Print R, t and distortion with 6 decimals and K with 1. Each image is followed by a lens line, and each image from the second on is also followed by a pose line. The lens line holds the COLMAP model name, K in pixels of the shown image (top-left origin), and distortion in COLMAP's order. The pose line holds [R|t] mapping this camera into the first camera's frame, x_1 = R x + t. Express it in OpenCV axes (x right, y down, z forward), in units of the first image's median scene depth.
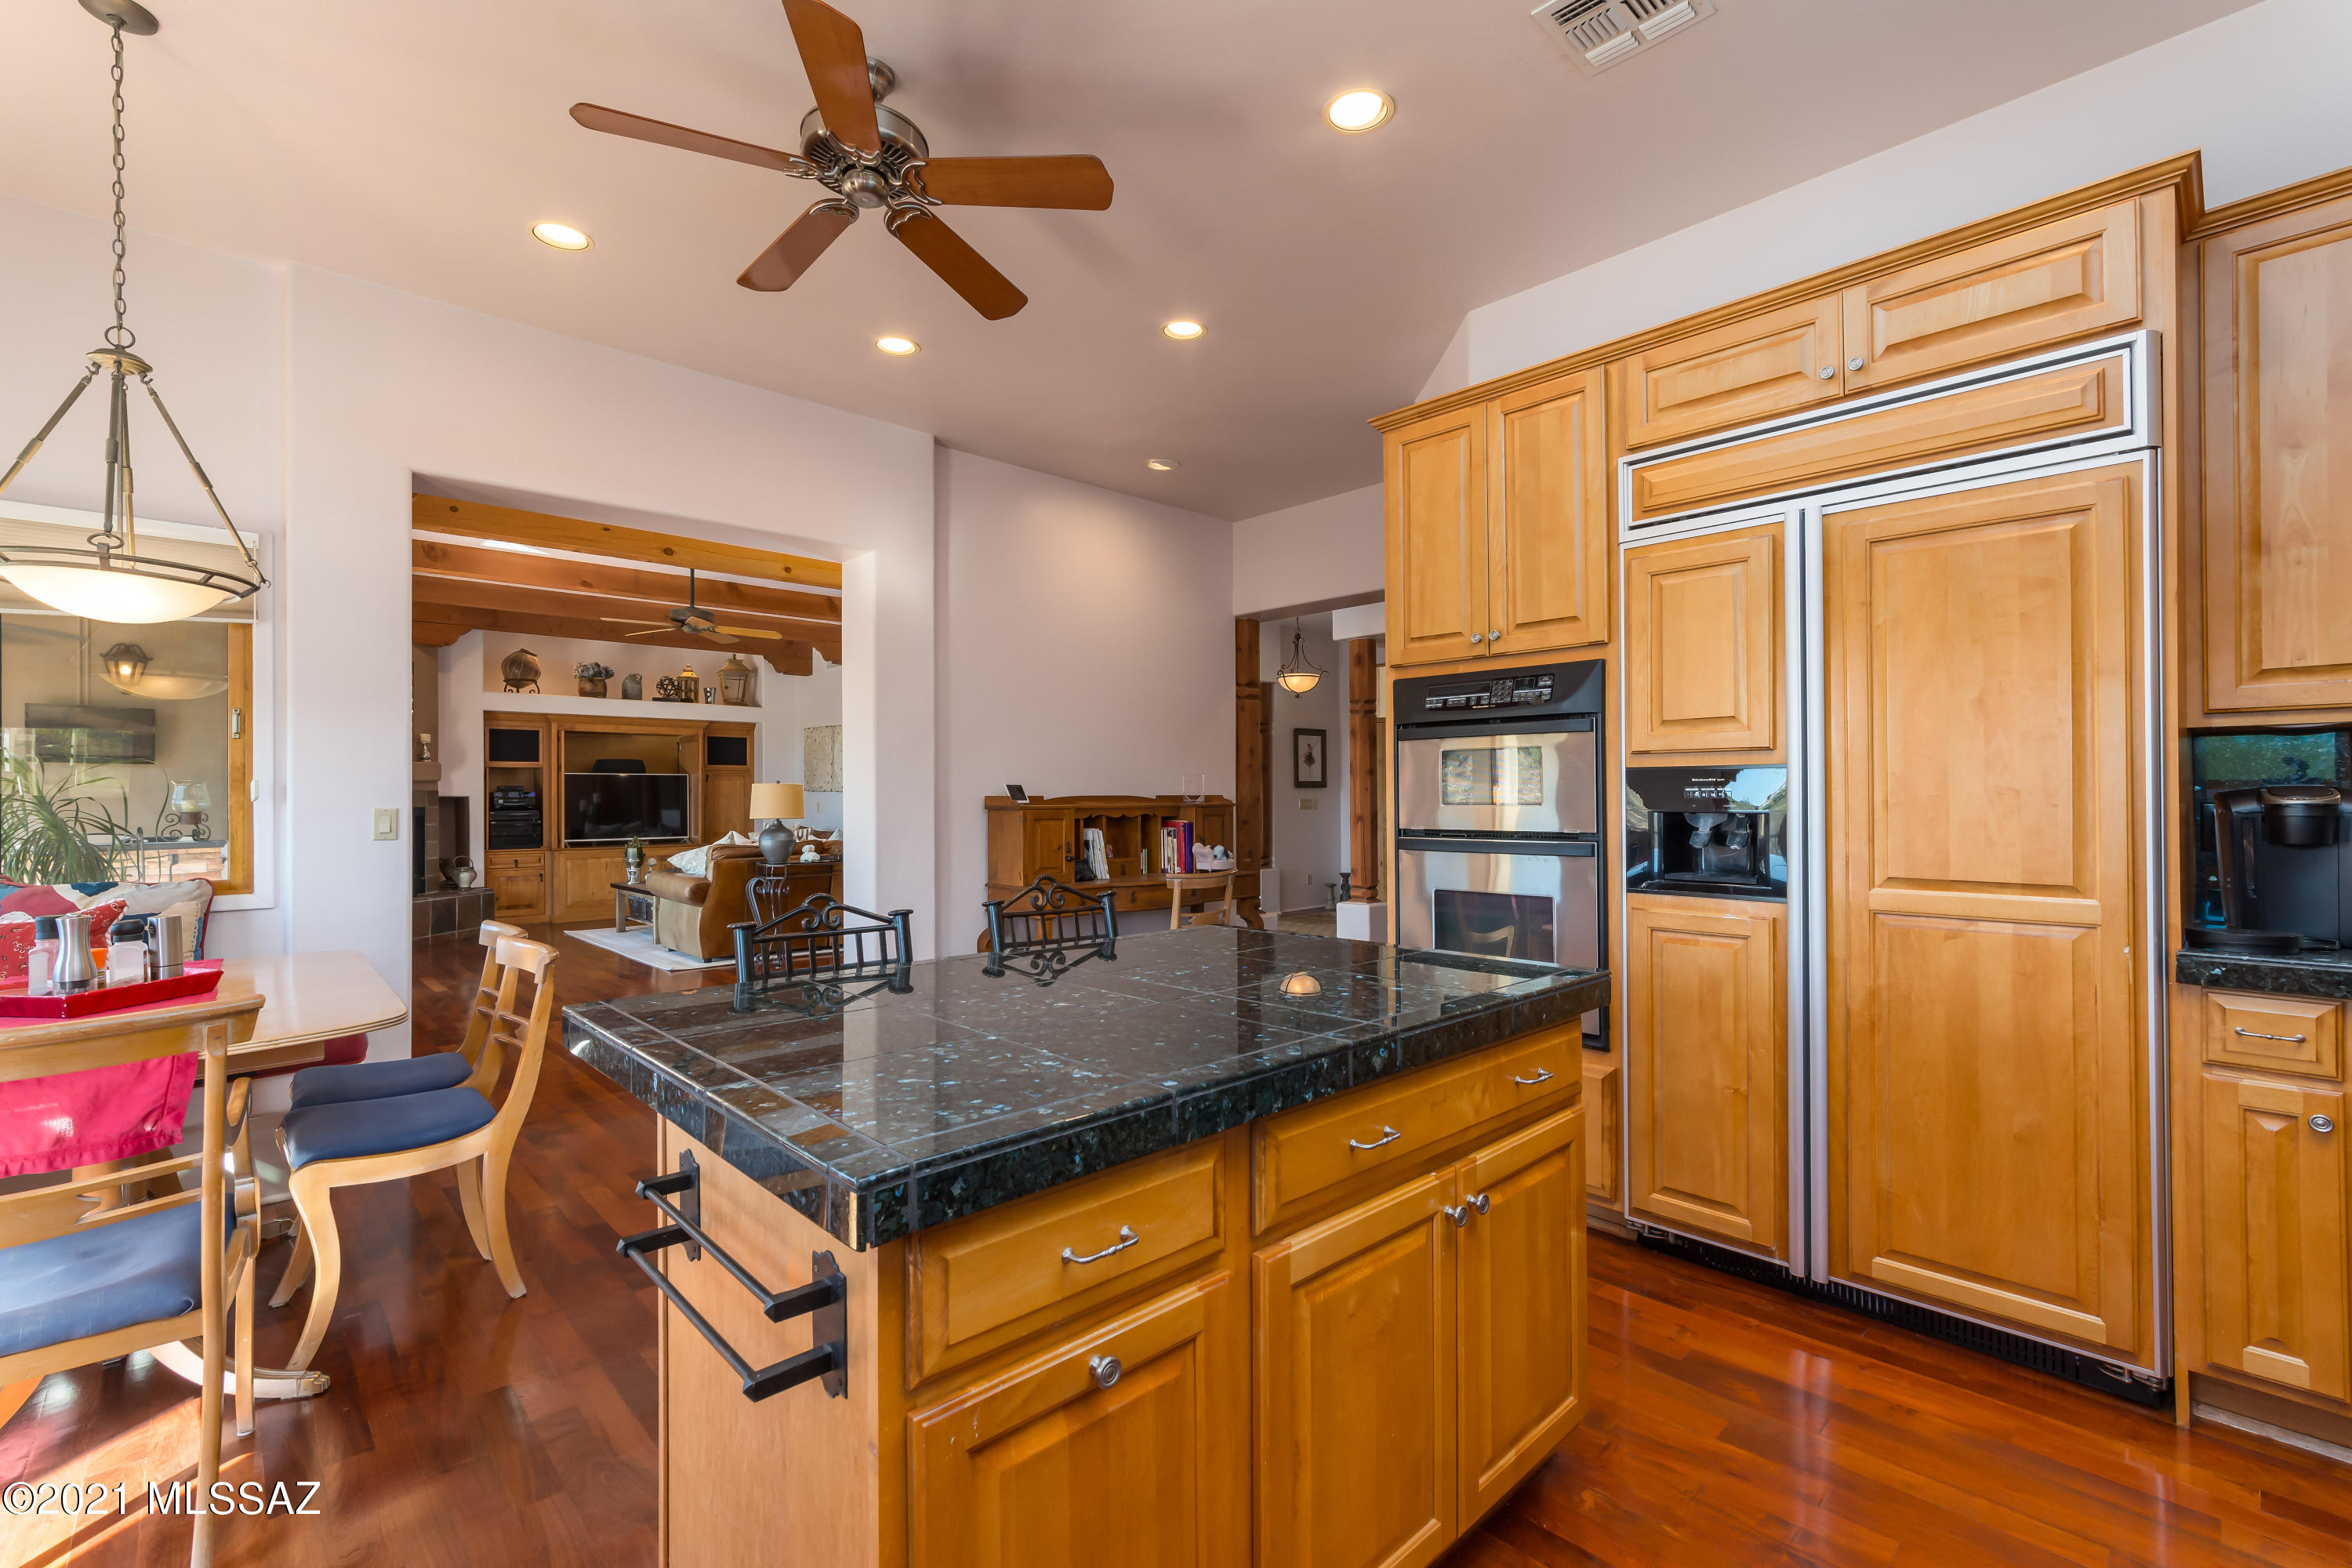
lens RADIAL K [[1026.6, 0, 1195.3], [0, 1026.6, 794.0], [0, 0, 1]] dist [-0.004448, 0.004015]
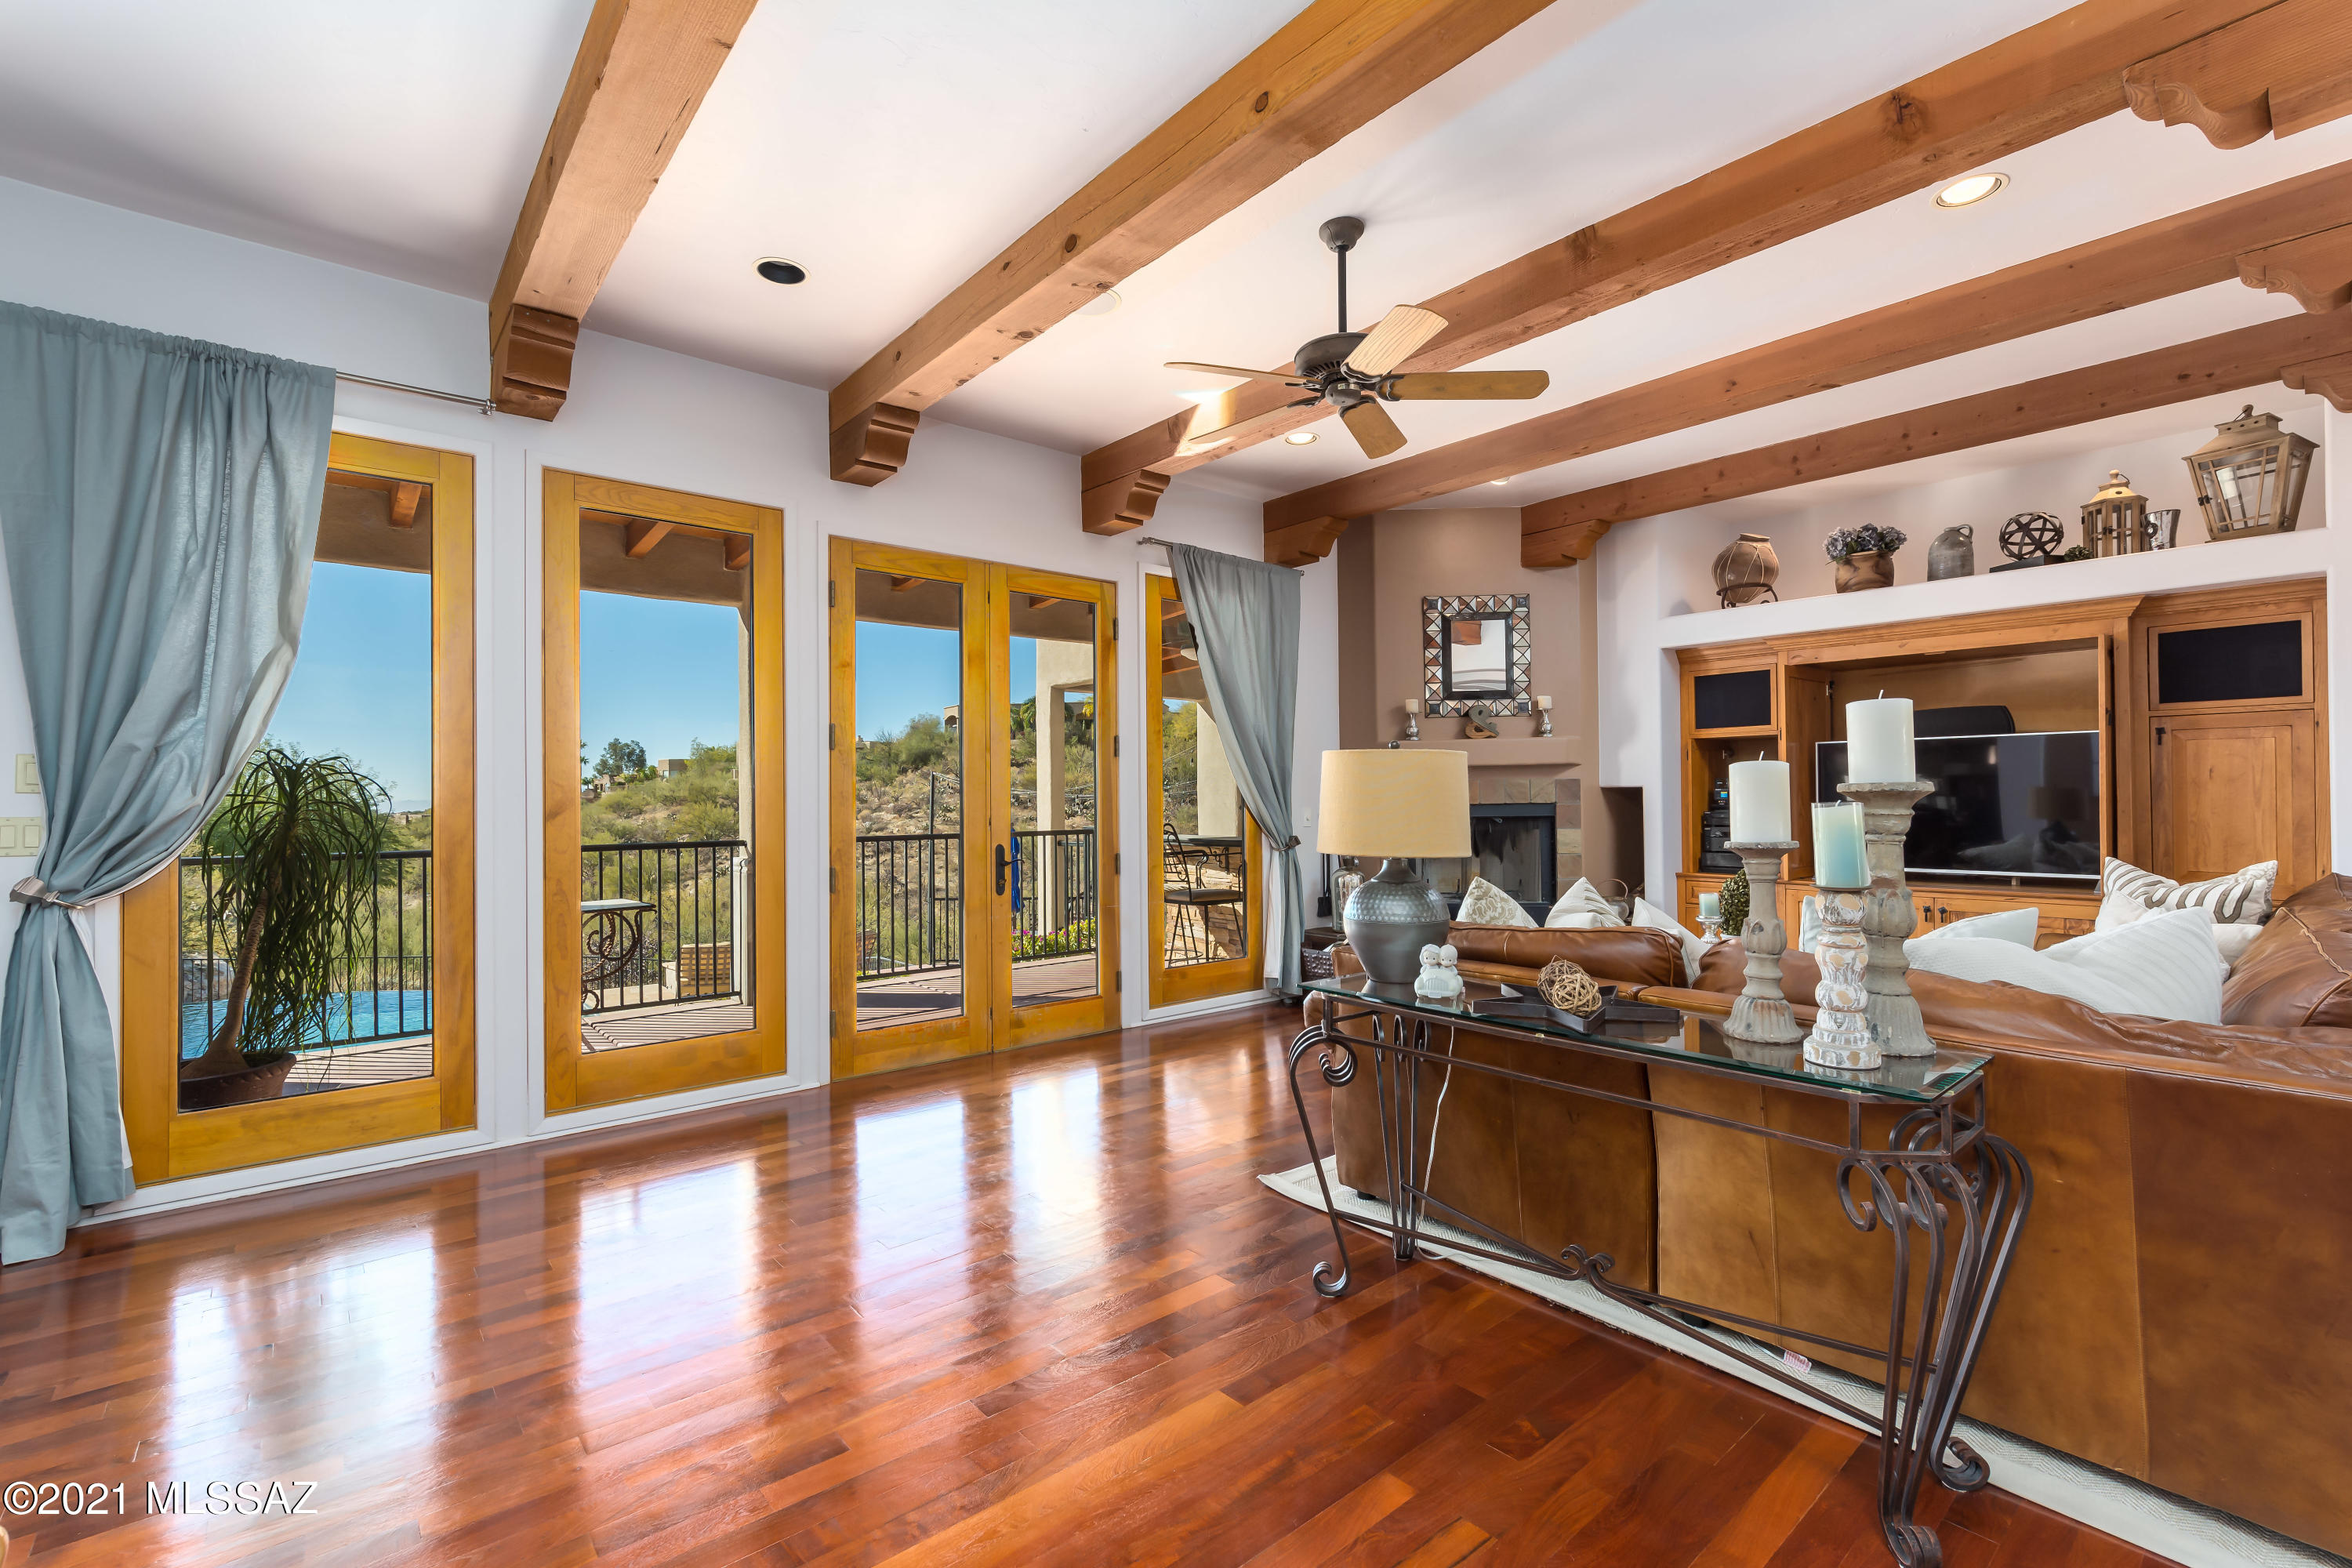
lens RADIAL K [[1026.6, 0, 1181.1], [0, 1026.6, 787.6], [0, 0, 1]] dist [-0.004448, 0.004015]
pose [[-0.068493, -0.010083, -0.997601, -0.051227], [0.010791, 0.999883, -0.010846, 0.006057], [0.997593, -0.011508, -0.068376, 0.716217]]
